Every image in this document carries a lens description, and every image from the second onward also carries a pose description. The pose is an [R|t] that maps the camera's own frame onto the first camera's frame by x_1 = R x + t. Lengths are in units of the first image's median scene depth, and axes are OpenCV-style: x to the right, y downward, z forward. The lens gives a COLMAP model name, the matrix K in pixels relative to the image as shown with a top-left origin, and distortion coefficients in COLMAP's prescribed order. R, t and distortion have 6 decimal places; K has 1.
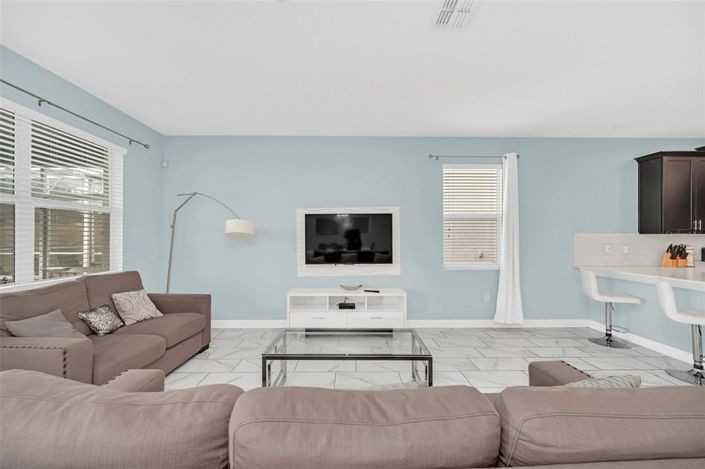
lens RADIAL K [[287.3, 0, 352.5], [0, 287.3, 234.8], [0, 0, 1]] dist [0.001948, 0.000067]
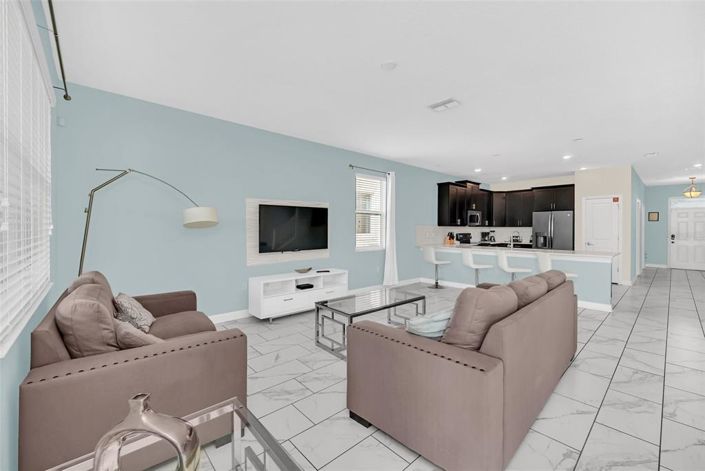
lens RADIAL K [[287.3, 0, 358.6], [0, 287.3, 230.3], [0, 0, 1]] dist [0.001948, 0.000067]
pose [[0.750358, -0.001638, 0.661030, -0.590519], [-0.010625, 0.999838, 0.014538, 0.001811], [-0.660947, -0.017932, 0.750219, -0.010793]]
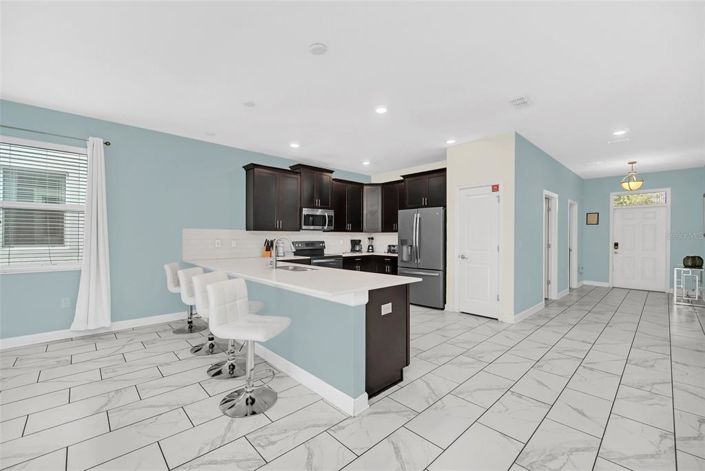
lens RADIAL K [[287.3, 0, 350.4], [0, 287.3, 239.3], [0, 0, 1]] dist [0.001948, 0.000067]
pose [[0.748904, -0.005489, 0.662656, 0.569462], [-0.008551, 0.999802, 0.017946, 0.007410], [-0.662623, -0.019106, 0.748709, -0.198212]]
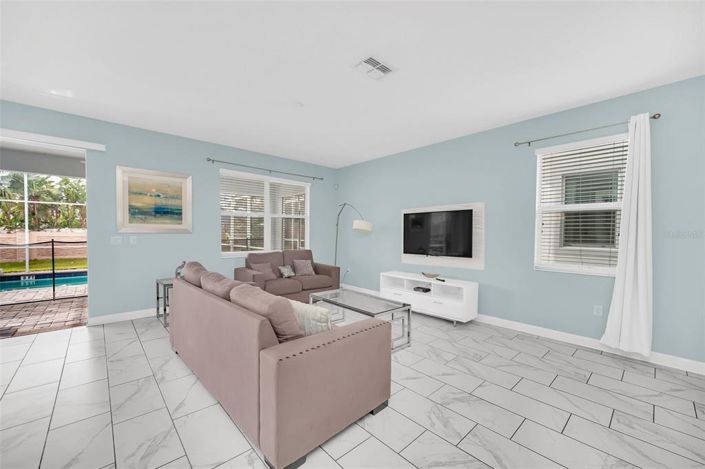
lens RADIAL K [[287.3, 0, 355.2], [0, 287.3, 238.7], [0, 0, 1]] dist [0.001948, 0.000067]
pose [[0.659821, 0.020941, -0.751131, 0.653132], [-0.000007, 0.999612, 0.027863, 0.002470], [0.751422, -0.018379, 0.659565, 0.002151]]
